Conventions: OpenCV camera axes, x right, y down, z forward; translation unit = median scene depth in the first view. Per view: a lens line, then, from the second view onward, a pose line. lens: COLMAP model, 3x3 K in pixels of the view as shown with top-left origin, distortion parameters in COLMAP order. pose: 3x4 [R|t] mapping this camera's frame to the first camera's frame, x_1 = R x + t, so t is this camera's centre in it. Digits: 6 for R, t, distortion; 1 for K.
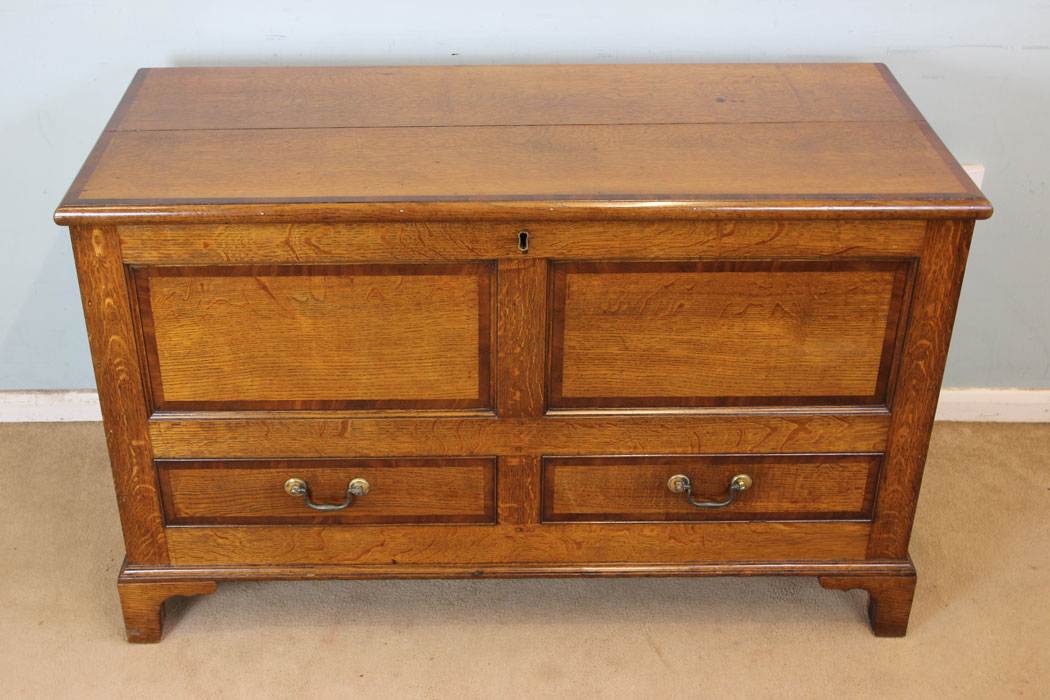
lens RADIAL K [[1332.4, 0, 483.2], [0, 1332.4, 366.6], [0, 0, 1]] dist [-0.038565, 0.236163]
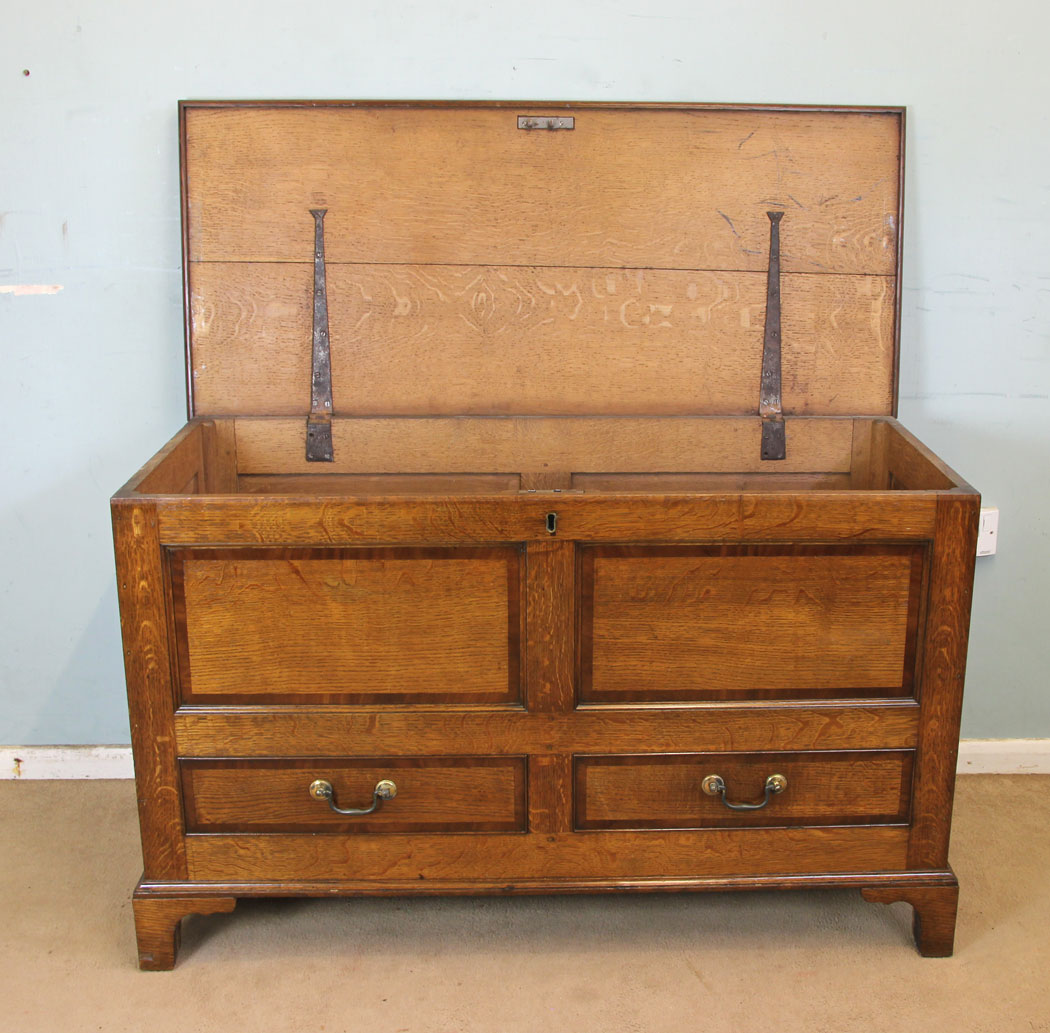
lens RADIAL K [[1374.1, 0, 585.9], [0, 1374.1, 513.7], [0, 0, 1]] dist [-0.127632, 0.117006]
pose [[0.999334, 0.000711, 0.036494, 0.016809], [0.009112, 0.963298, -0.268278, 0.169596], [-0.035346, 0.268432, 0.962650, -0.020415]]
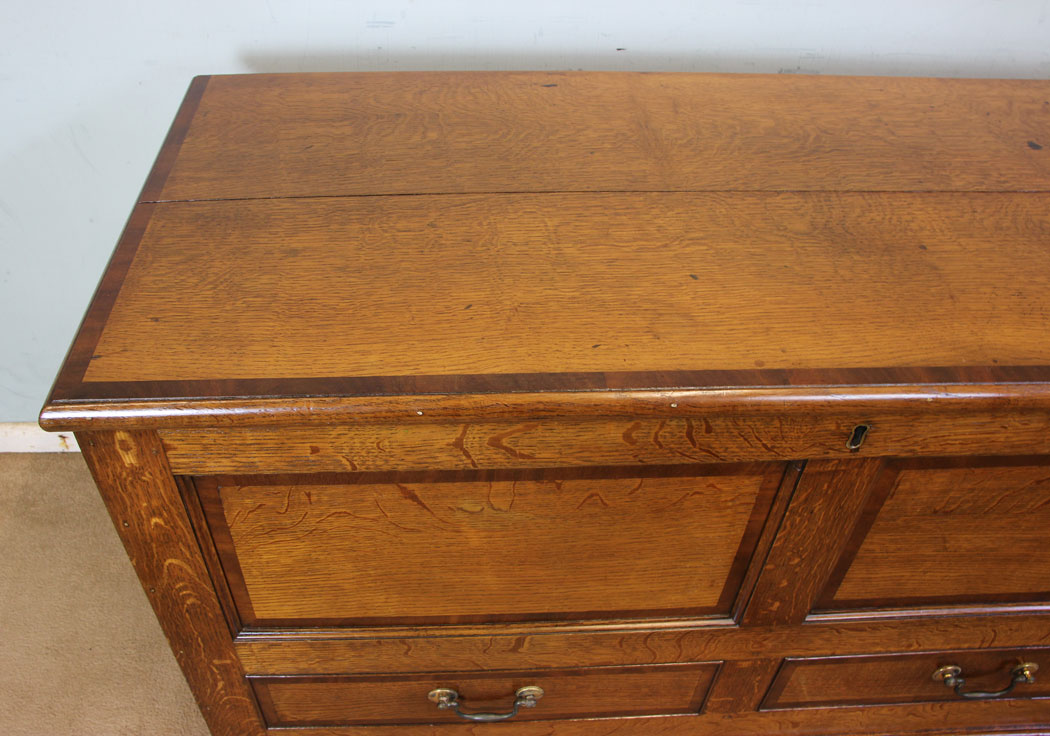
lens RADIAL K [[868.9, 0, 490.3], [0, 868.9, 367.9], [0, 0, 1]] dist [-0.131536, 0.106830]
pose [[0.999182, -0.004784, 0.040151, -0.136824], [-0.003254, 0.980244, 0.197767, -0.183060], [-0.040304, -0.197736, 0.979426, 0.593668]]
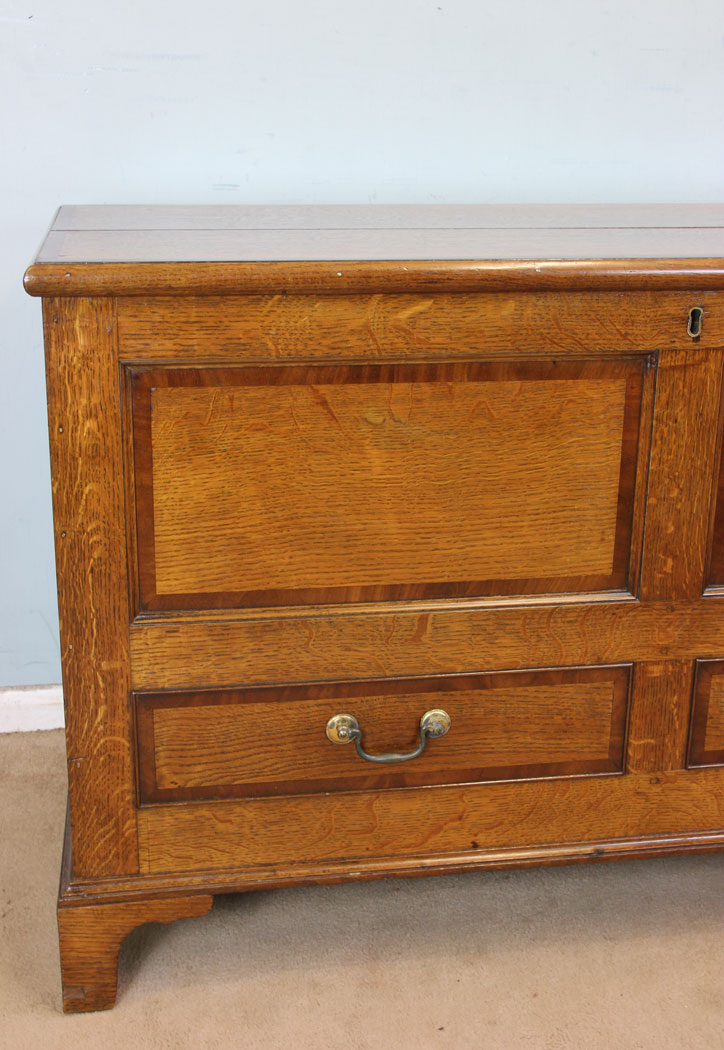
lens RADIAL K [[1317.6, 0, 362.1], [0, 1317.6, 508.3], [0, 0, 1]] dist [-0.027699, 0.080417]
pose [[0.988765, -0.029893, 0.146459, -0.231256], [0.063995, 0.970120, -0.234034, 0.142563], [-0.135087, 0.240777, 0.961134, 0.346927]]
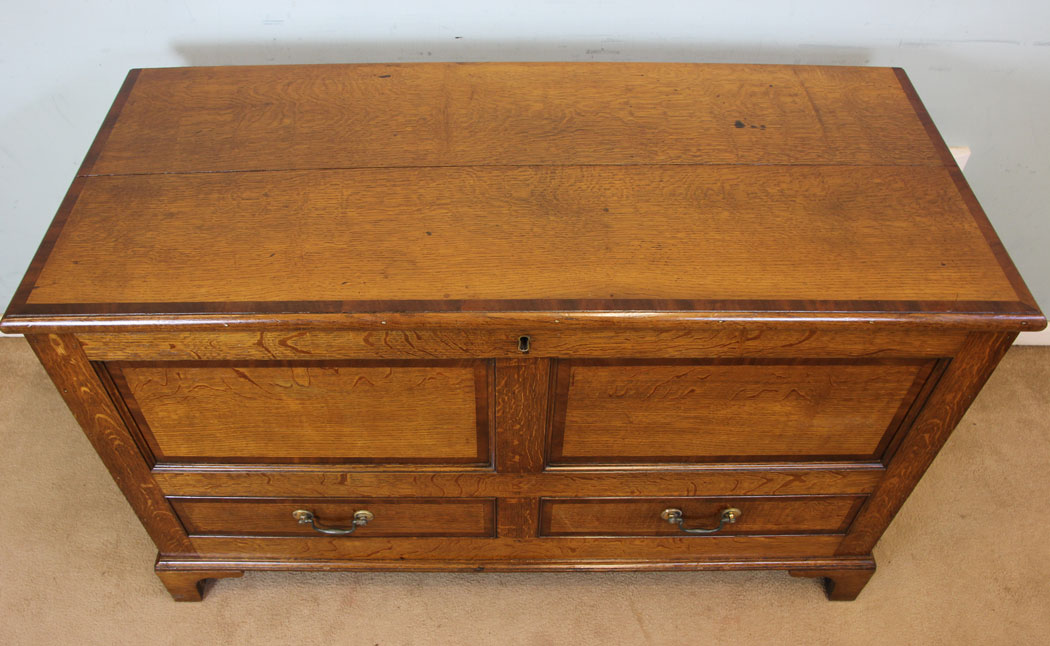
lens RADIAL K [[848.7, 0, 498.9], [0, 848.7, 324.2], [0, 0, 1]] dist [-0.121463, 0.095825]
pose [[0.999962, 0.007150, -0.004936, 0.014917], [-0.005465, 0.959268, 0.282446, -0.246390], [0.006754, -0.282408, 0.959271, 0.425272]]
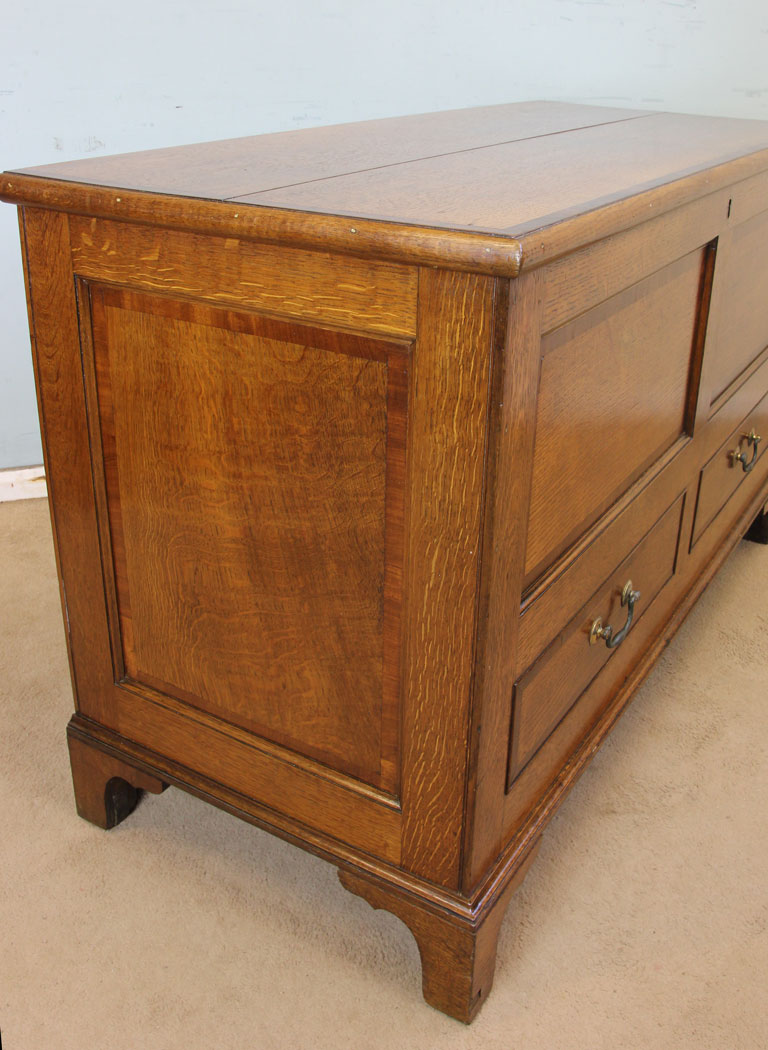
lens RADIAL K [[1056.6, 0, 427.7], [0, 1056.6, 445.4], [0, 0, 1]] dist [-0.133801, 0.095437]
pose [[0.515751, -0.310325, 0.798561, -0.623148], [0.415406, 0.905777, 0.083700, -0.086229], [-0.749292, 0.288559, 0.596066, 0.724656]]
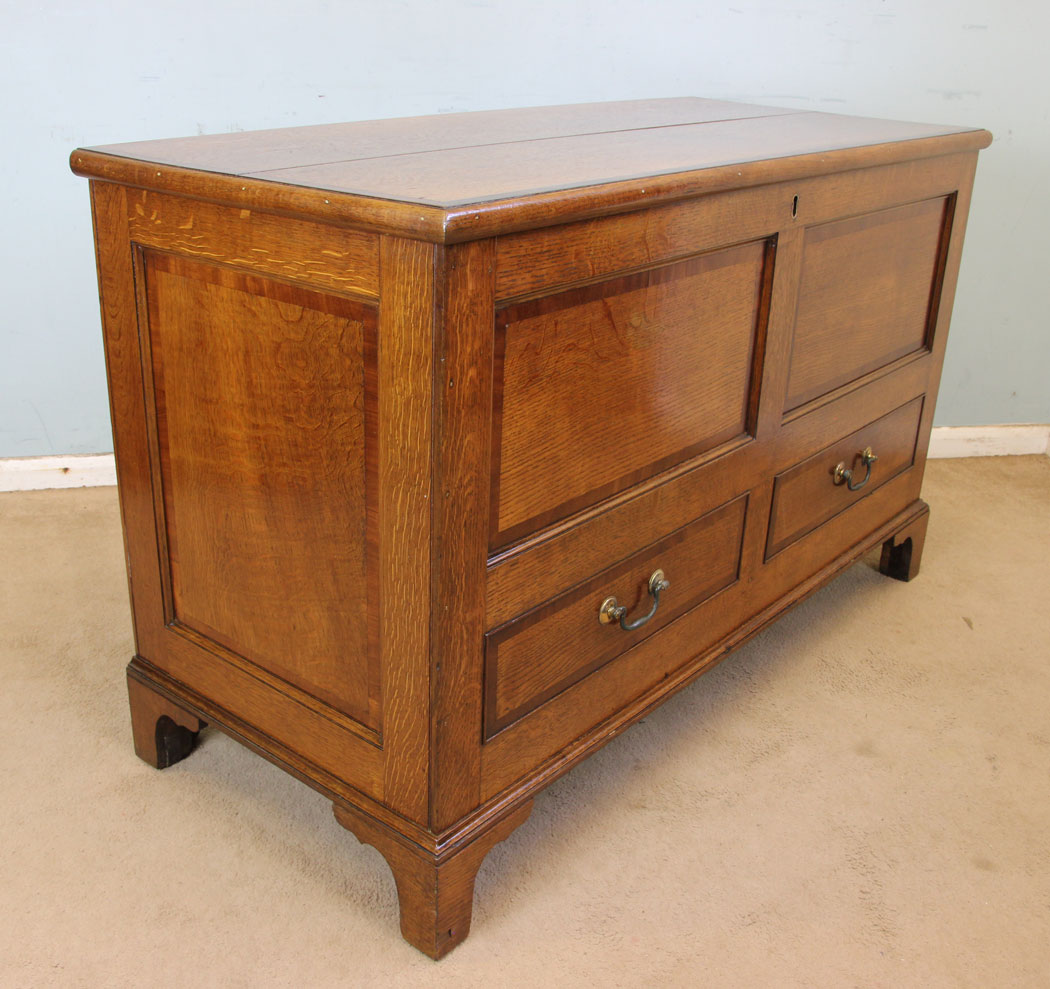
lens RADIAL K [[1209.9, 0, 522.2], [0, 1209.9, 516.2], [0, 0, 1]] dist [-0.123351, 0.047296]
pose [[0.647536, -0.282235, 0.707842, -0.645034], [0.362727, 0.931061, 0.039414, -0.000792], [-0.670168, 0.231231, 0.705271, 0.568141]]
